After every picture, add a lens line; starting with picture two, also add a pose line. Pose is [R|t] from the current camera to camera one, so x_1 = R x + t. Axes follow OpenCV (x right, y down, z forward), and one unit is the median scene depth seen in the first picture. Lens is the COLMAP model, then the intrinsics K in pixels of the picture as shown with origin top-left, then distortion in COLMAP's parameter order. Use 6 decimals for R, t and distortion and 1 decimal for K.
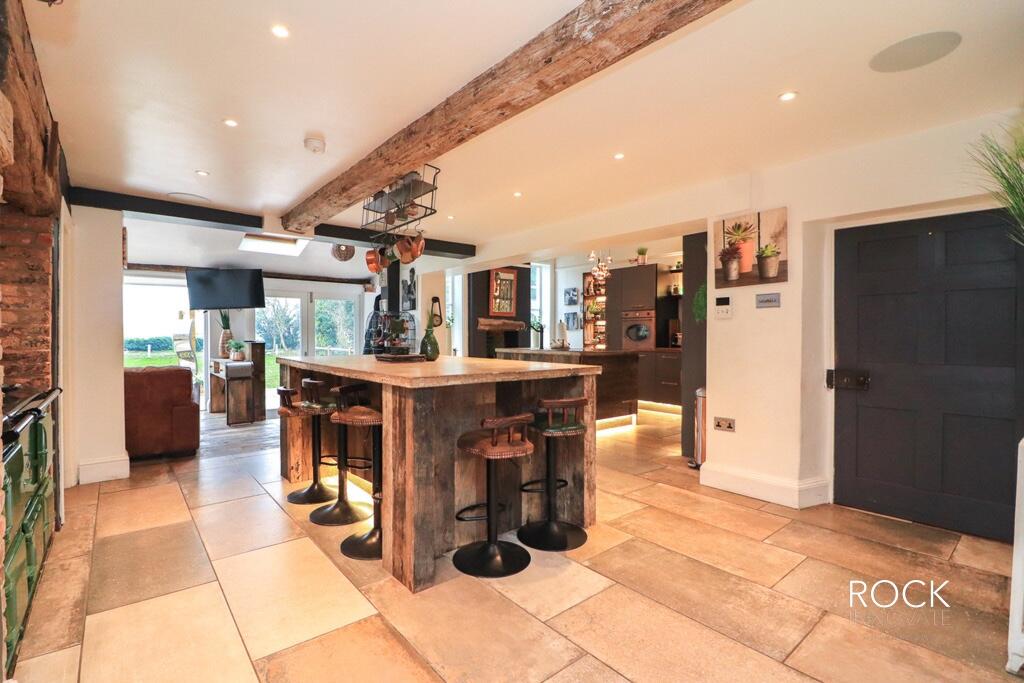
lens RADIAL K [[476.9, 0, 518.7], [0, 476.9, 343.2], [0, 0, 1]] dist [0.001640, -0.000267]
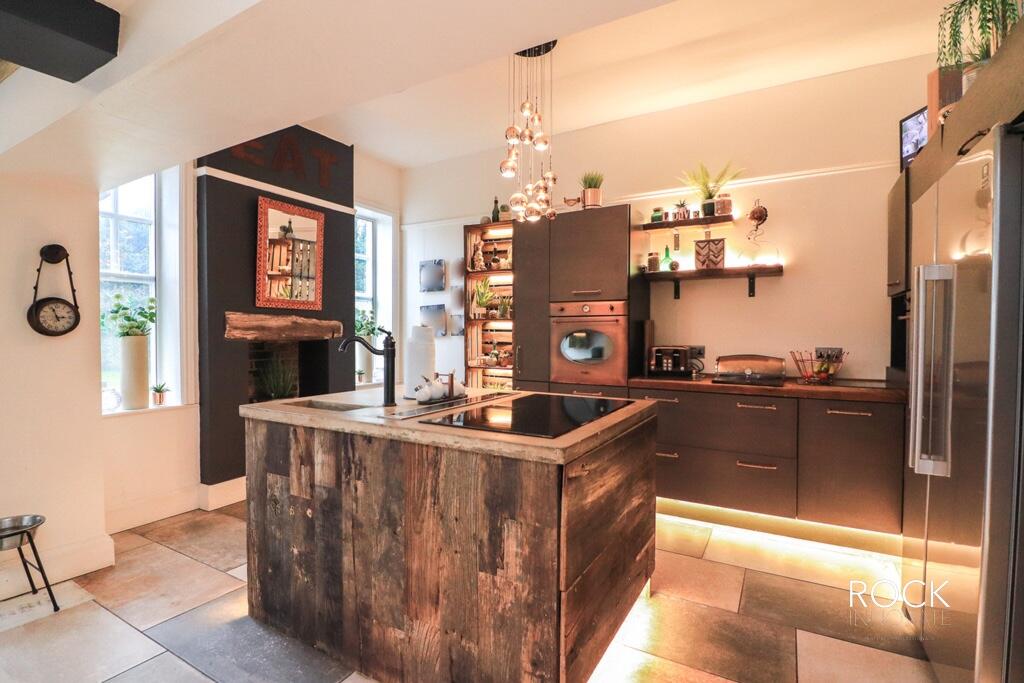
lens RADIAL K [[476.9, 0, 518.7], [0, 476.9, 343.2], [0, 0, 1]] dist [0.001640, -0.000267]
pose [[0.938358, -0.006456, 0.345604, 0.014401], [0.005141, 0.999976, 0.004723, -0.026076], [-0.345627, -0.002655, 0.938368, 0.518411]]
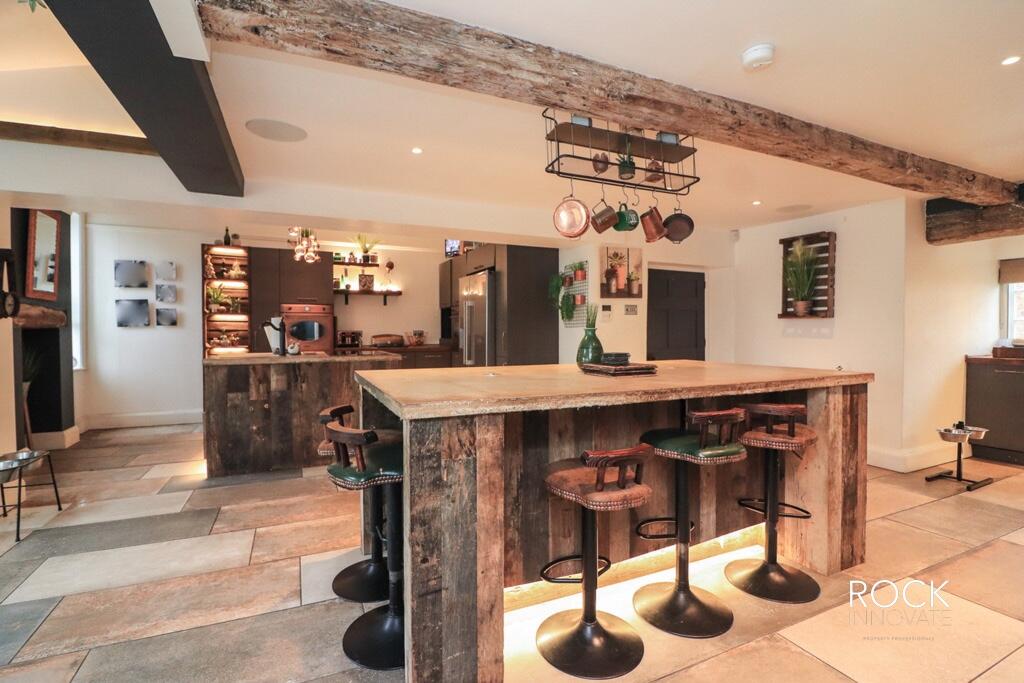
lens RADIAL K [[468.7, 0, 512.0], [0, 468.7, 341.5], [0, 0, 1]] dist [-0.018029, -0.000612]
pose [[0.268961, -0.023094, 0.962874, -0.400094], [0.020141, 0.999629, 0.018349, -0.010784], [-0.962940, 0.014458, 0.269326, 0.402118]]
